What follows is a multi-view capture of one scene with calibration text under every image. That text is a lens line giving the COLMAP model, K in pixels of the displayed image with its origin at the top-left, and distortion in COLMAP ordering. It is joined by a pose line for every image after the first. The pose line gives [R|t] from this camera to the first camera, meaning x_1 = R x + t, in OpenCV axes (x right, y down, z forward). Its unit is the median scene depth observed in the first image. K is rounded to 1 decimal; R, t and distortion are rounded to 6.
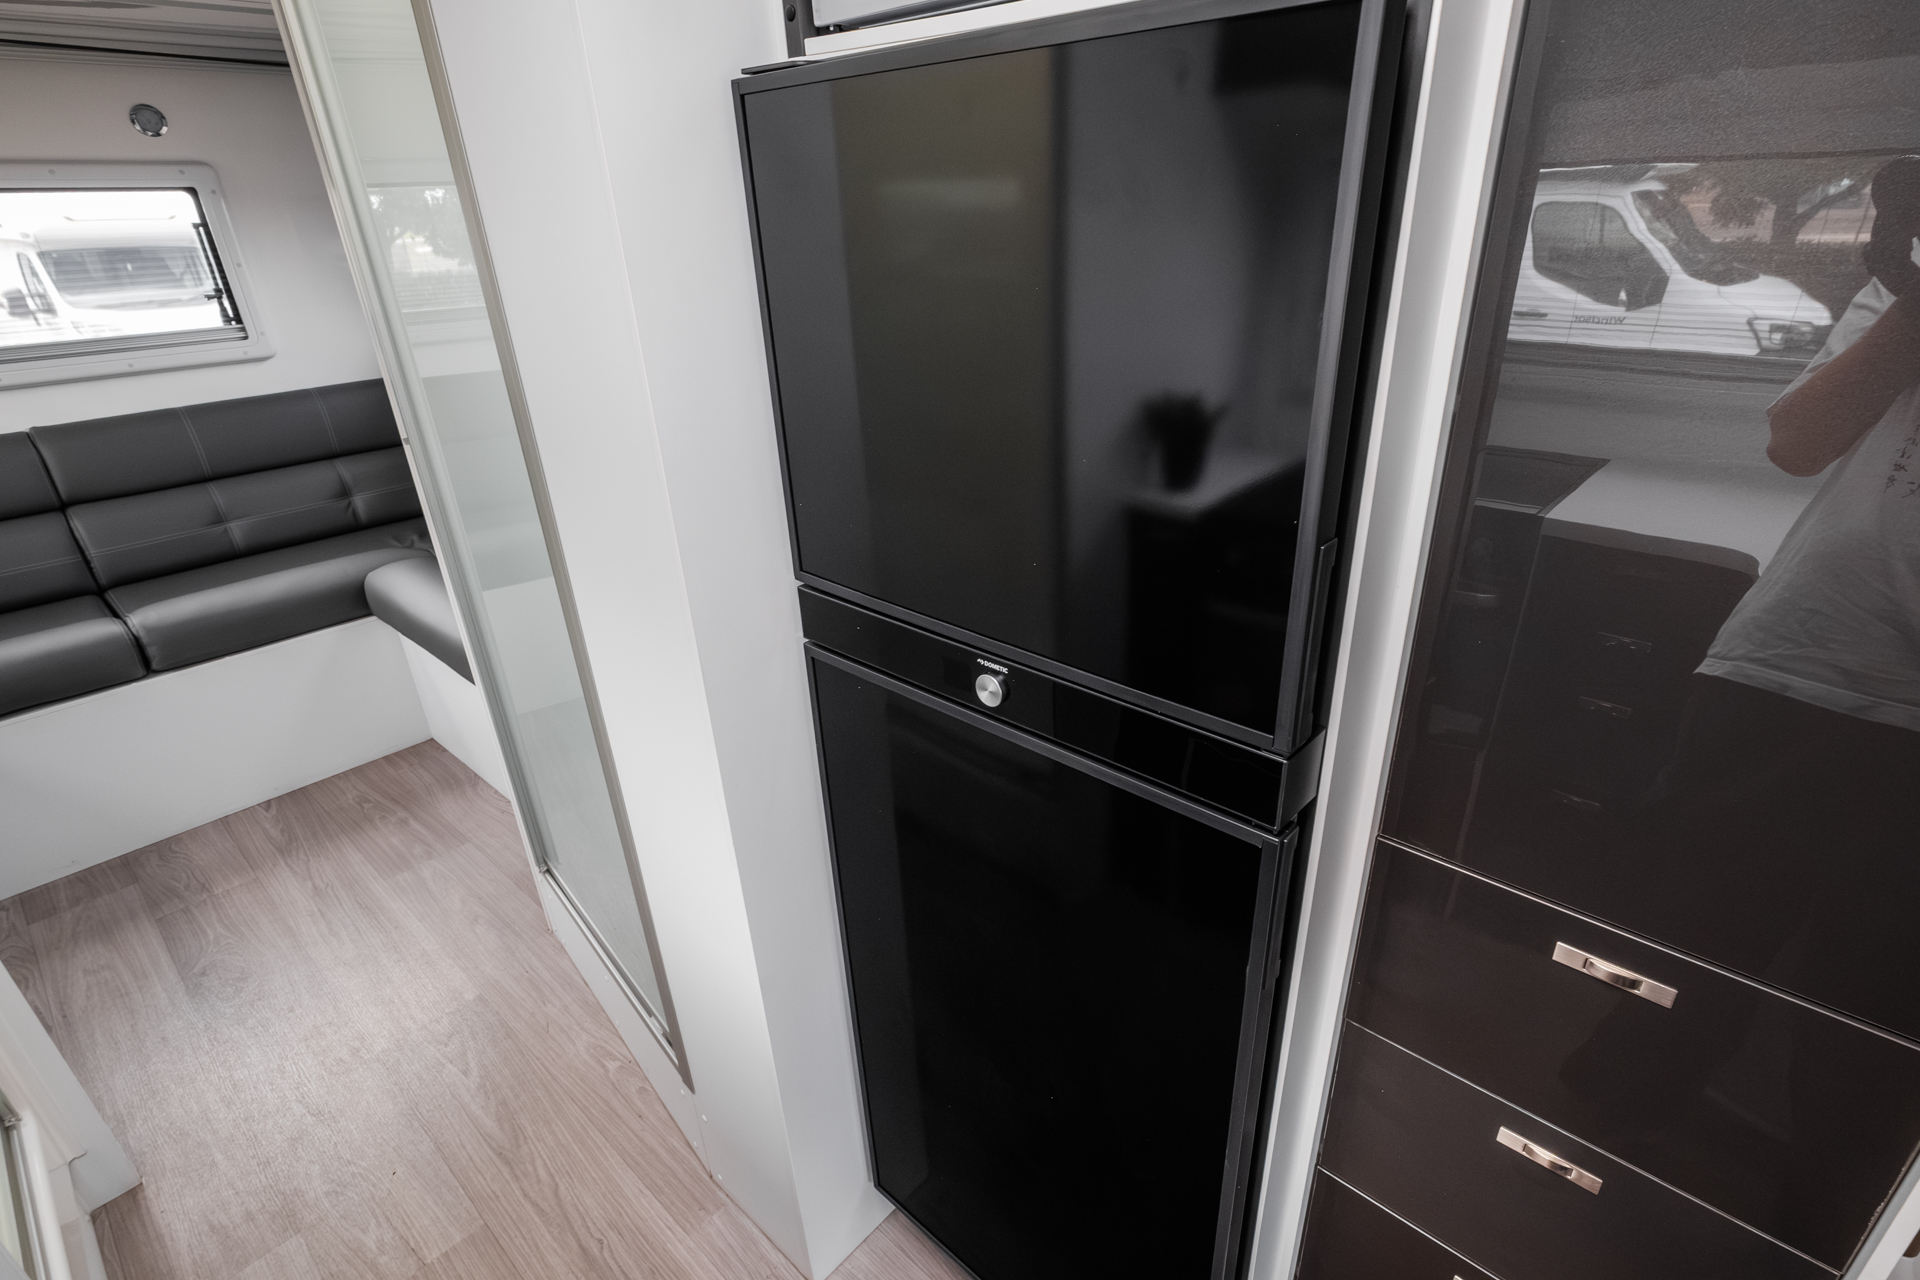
lens RADIAL K [[936.8, 0, 975.0], [0, 936.8, 648.2], [0, 0, 1]] dist [-0.001762, -0.000178]
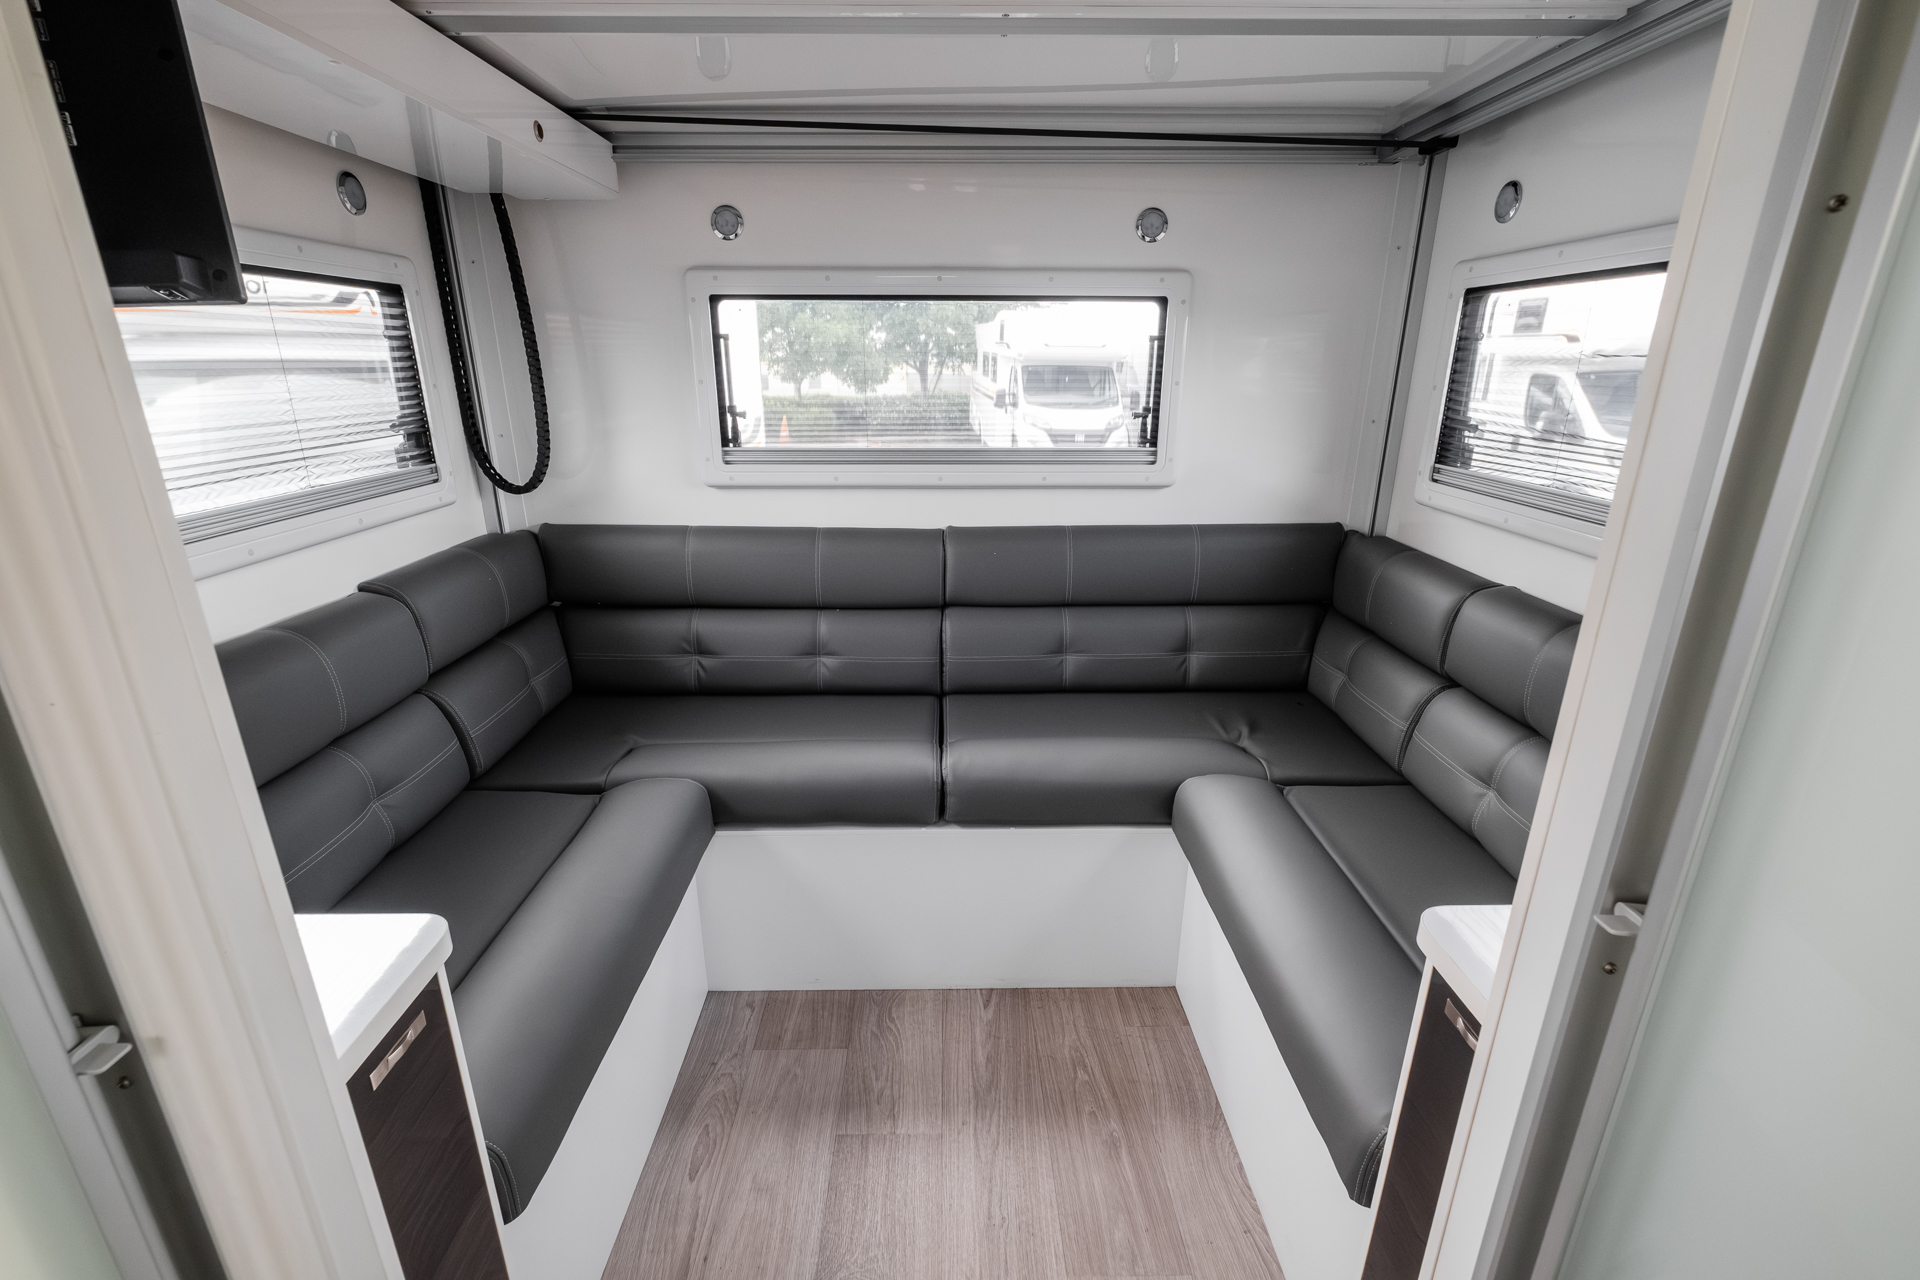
lens RADIAL K [[839.1, 0, 966.4], [0, 839.1, 641.1], [0, 0, 1]] dist [-0.005231, 0.000098]
pose [[0.687303, 0.267994, -0.675125, -0.343069], [-0.338851, 0.940413, 0.028338, -0.144914], [0.642491, 0.209290, 0.737159, 0.362003]]
